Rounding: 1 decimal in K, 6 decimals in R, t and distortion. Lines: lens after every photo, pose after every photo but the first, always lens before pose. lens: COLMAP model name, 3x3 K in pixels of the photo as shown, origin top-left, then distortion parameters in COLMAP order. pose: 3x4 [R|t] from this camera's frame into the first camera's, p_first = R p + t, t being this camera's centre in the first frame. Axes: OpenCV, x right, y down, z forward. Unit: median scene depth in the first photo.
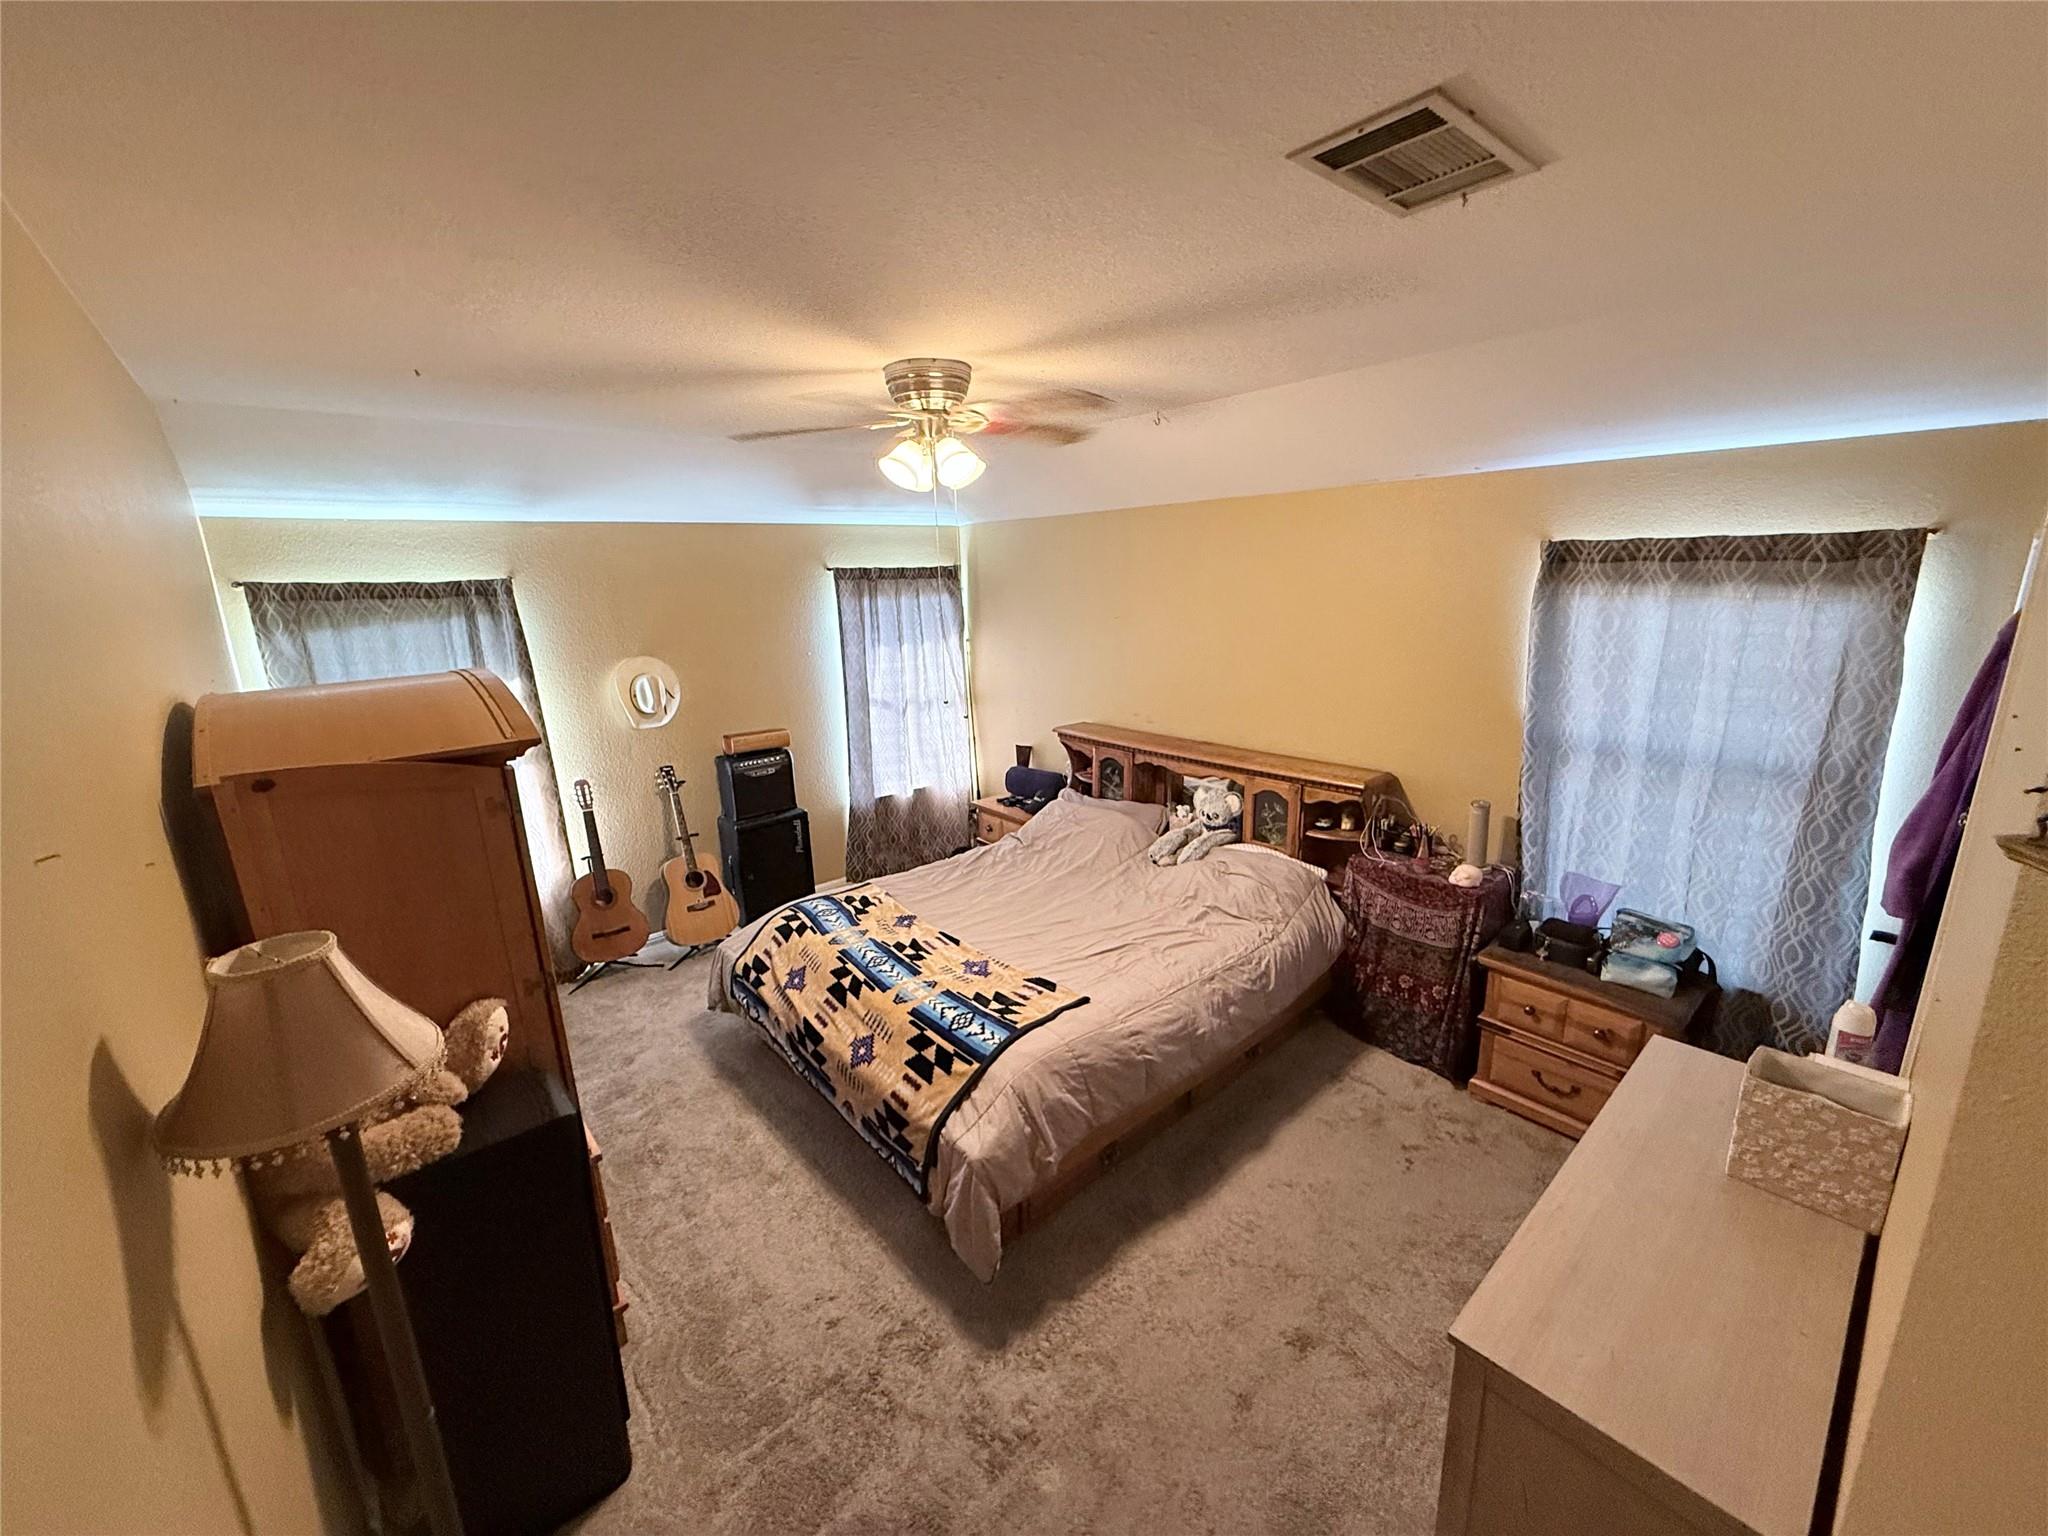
lens RADIAL K [[815.0, 0, 1018.5], [0, 815.0, 769.9], [0, 0, 1]] dist [-0.000166, 0.000041]
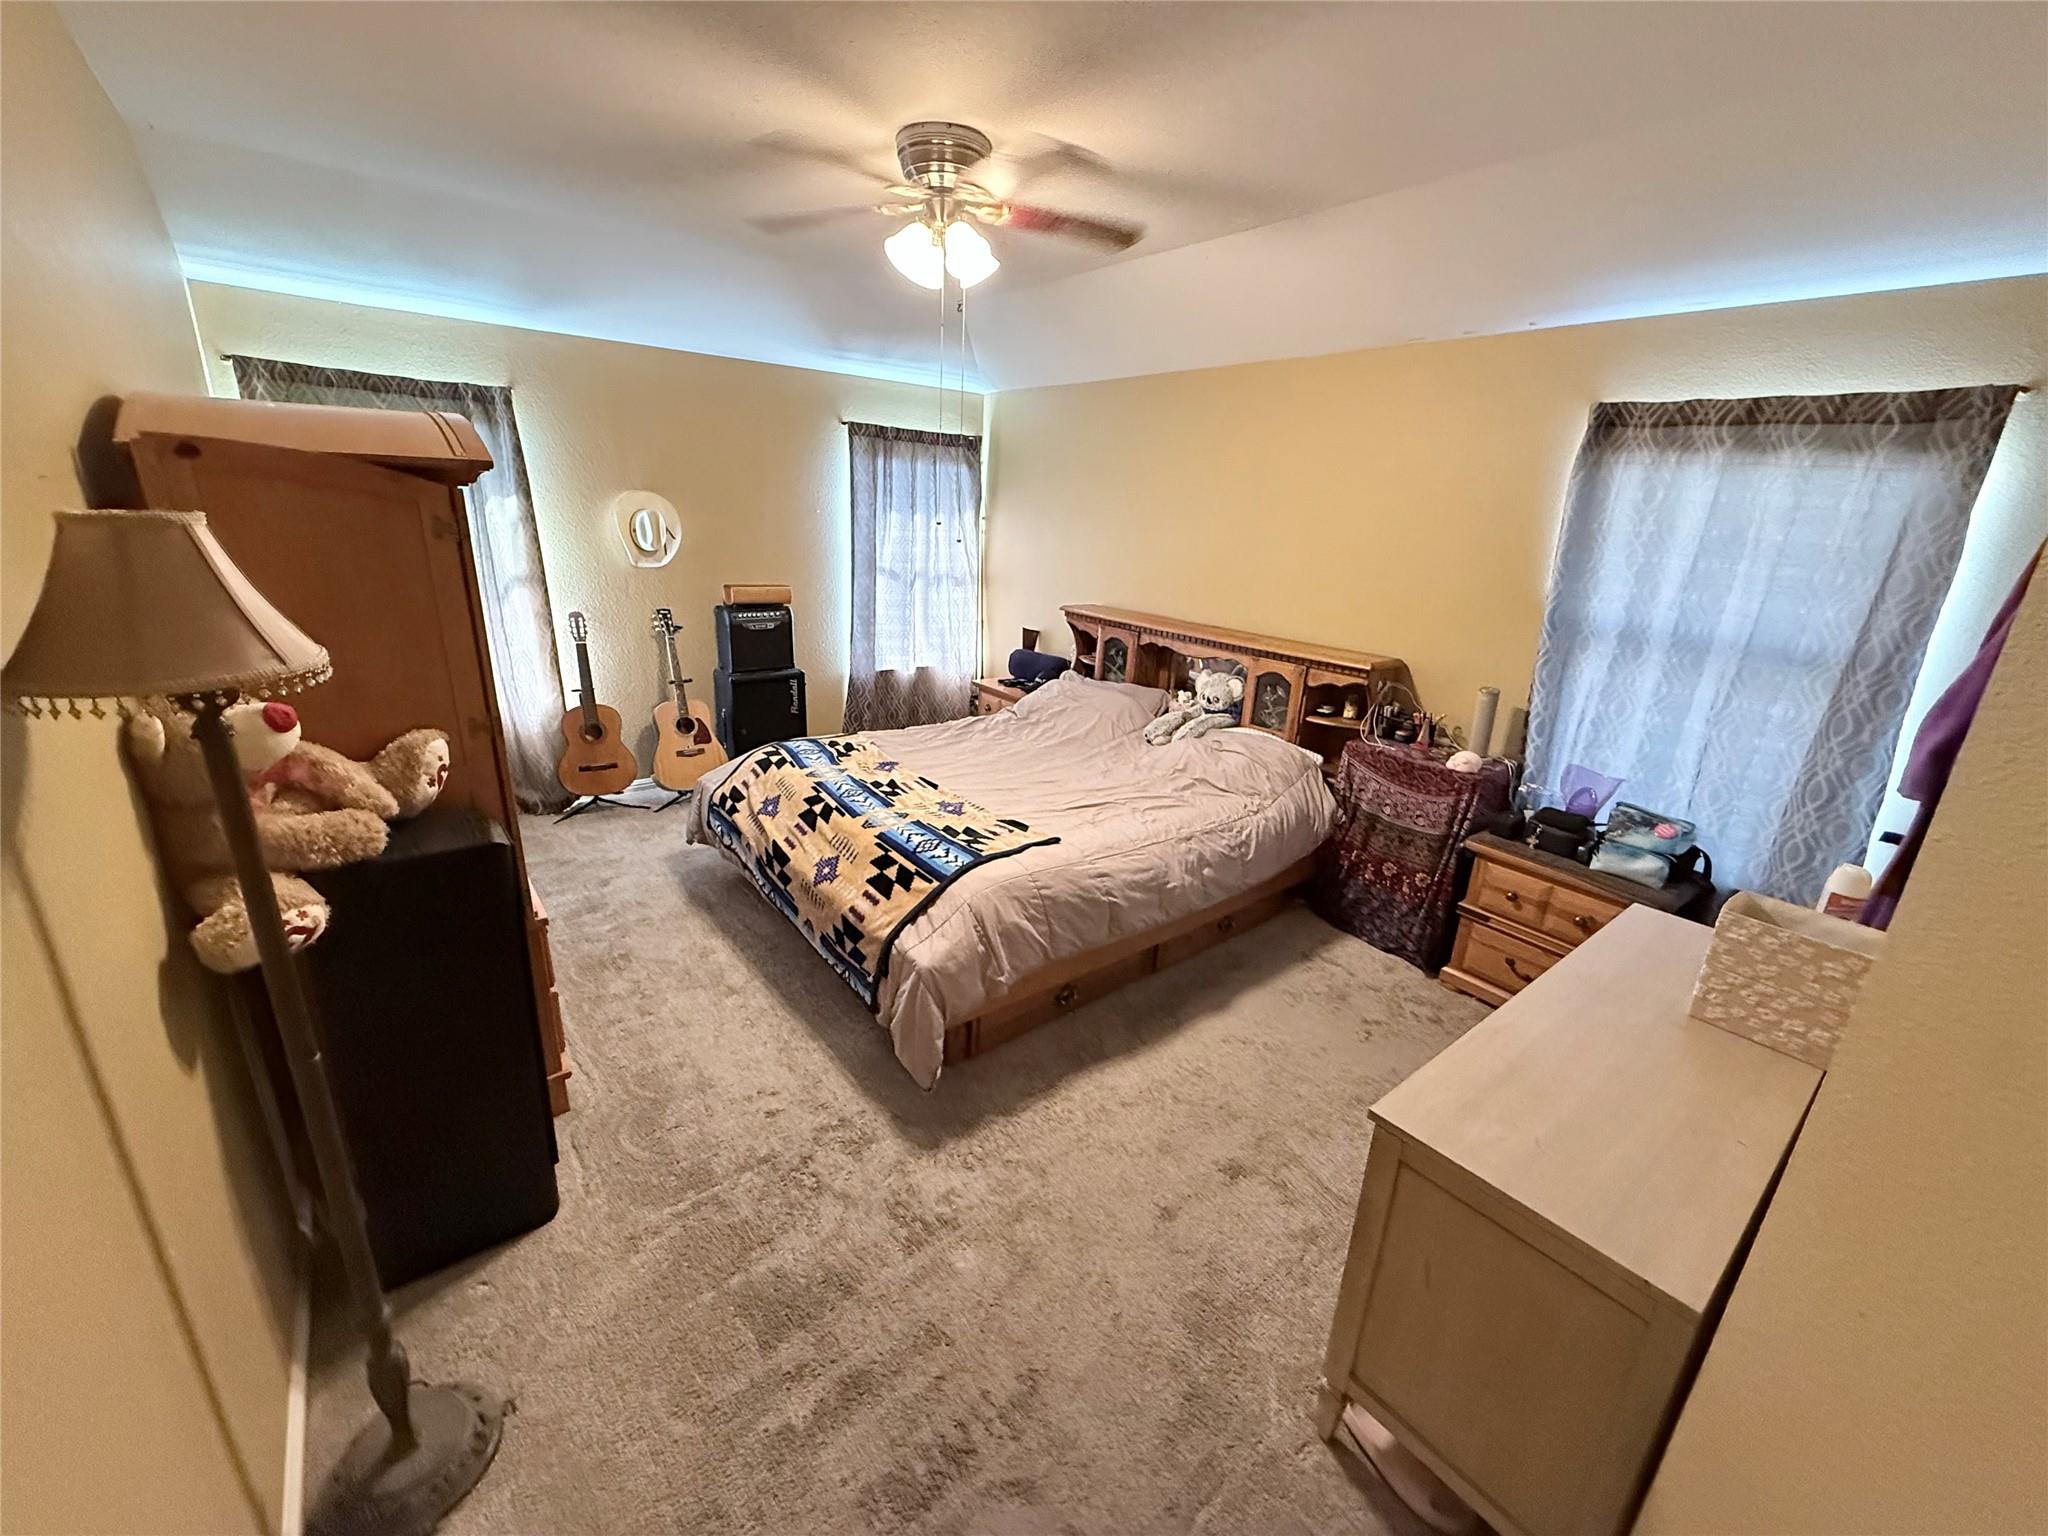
lens RADIAL K [[815.0, 0, 1018.5], [0, 815.0, 769.9], [0, 0, 1]] dist [-0.000166, 0.000041]
pose [[0.996015, 0.087201, -0.018713, 0.043129], [-0.085567, 0.993490, 0.075199, 0.114782], [0.025148, -0.073299, 0.996993, 0.024950]]
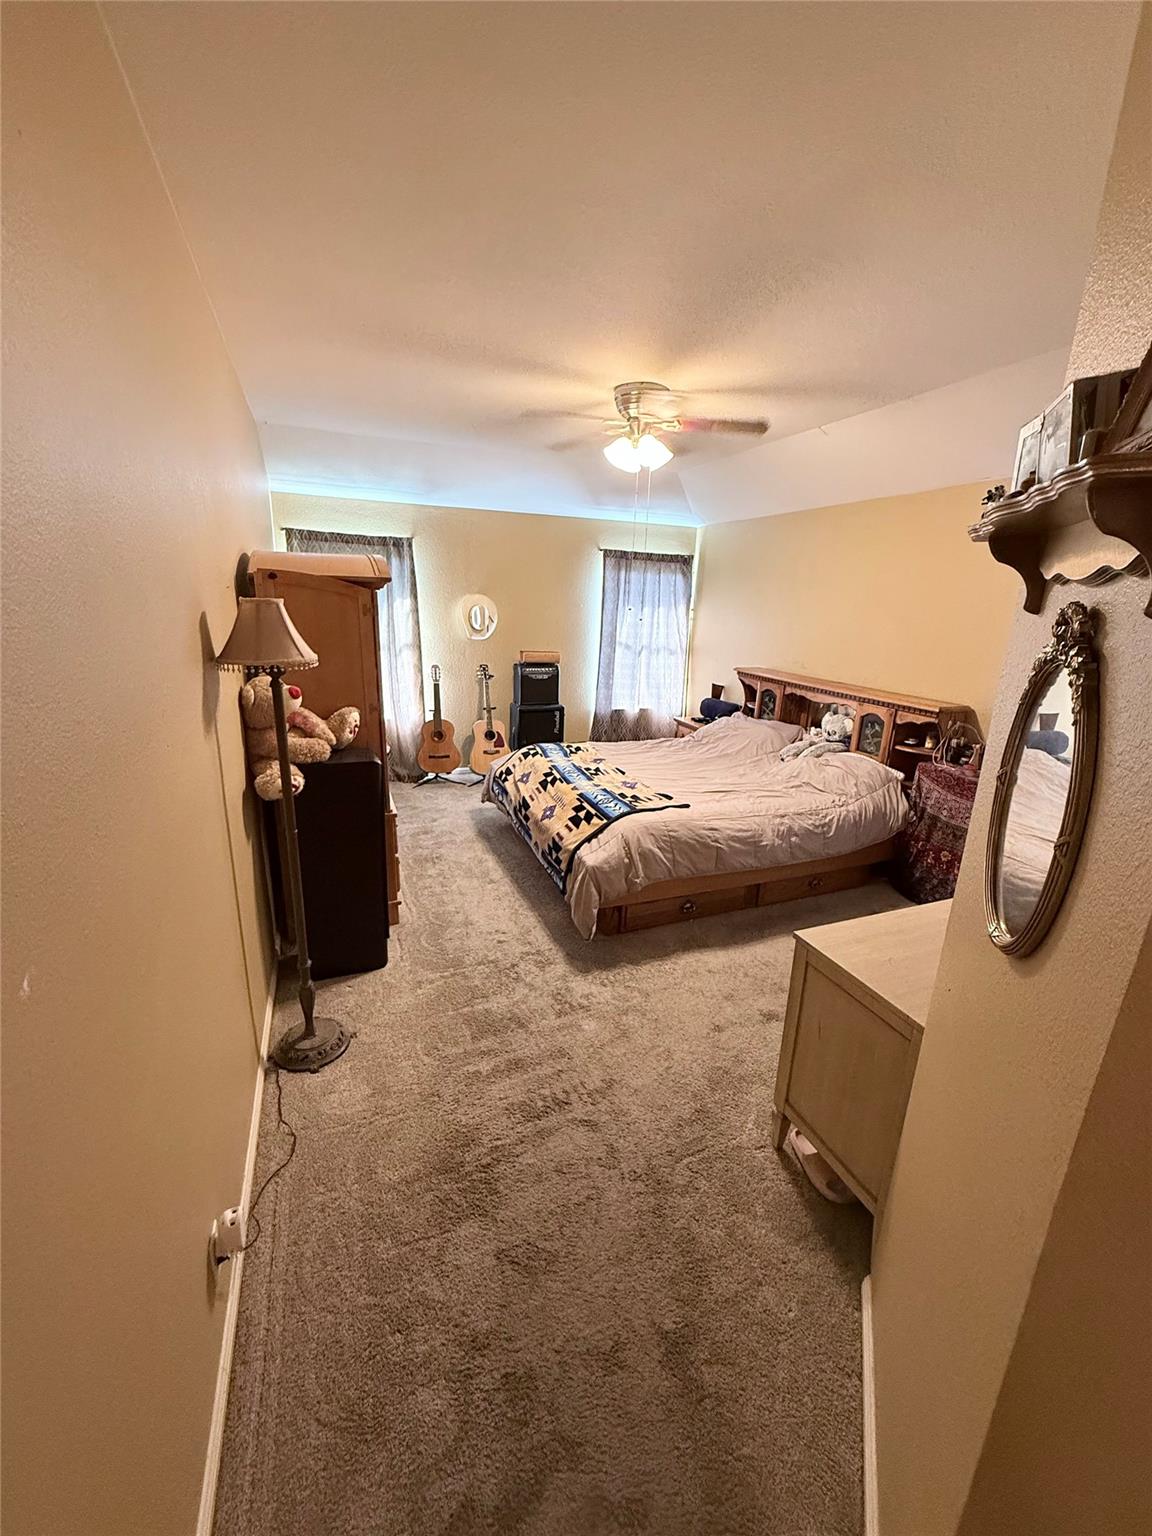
lens RADIAL K [[611.3, 0, 574.5], [0, 611.3, 766.9], [0, 0, 1]] dist [-0.000166, 0.000041]
pose [[0.942371, 0.148797, -0.299659, 0.194429], [-0.139462, 0.988838, 0.052432, 0.158983], [0.304116, -0.007619, 0.952604, -0.152759]]
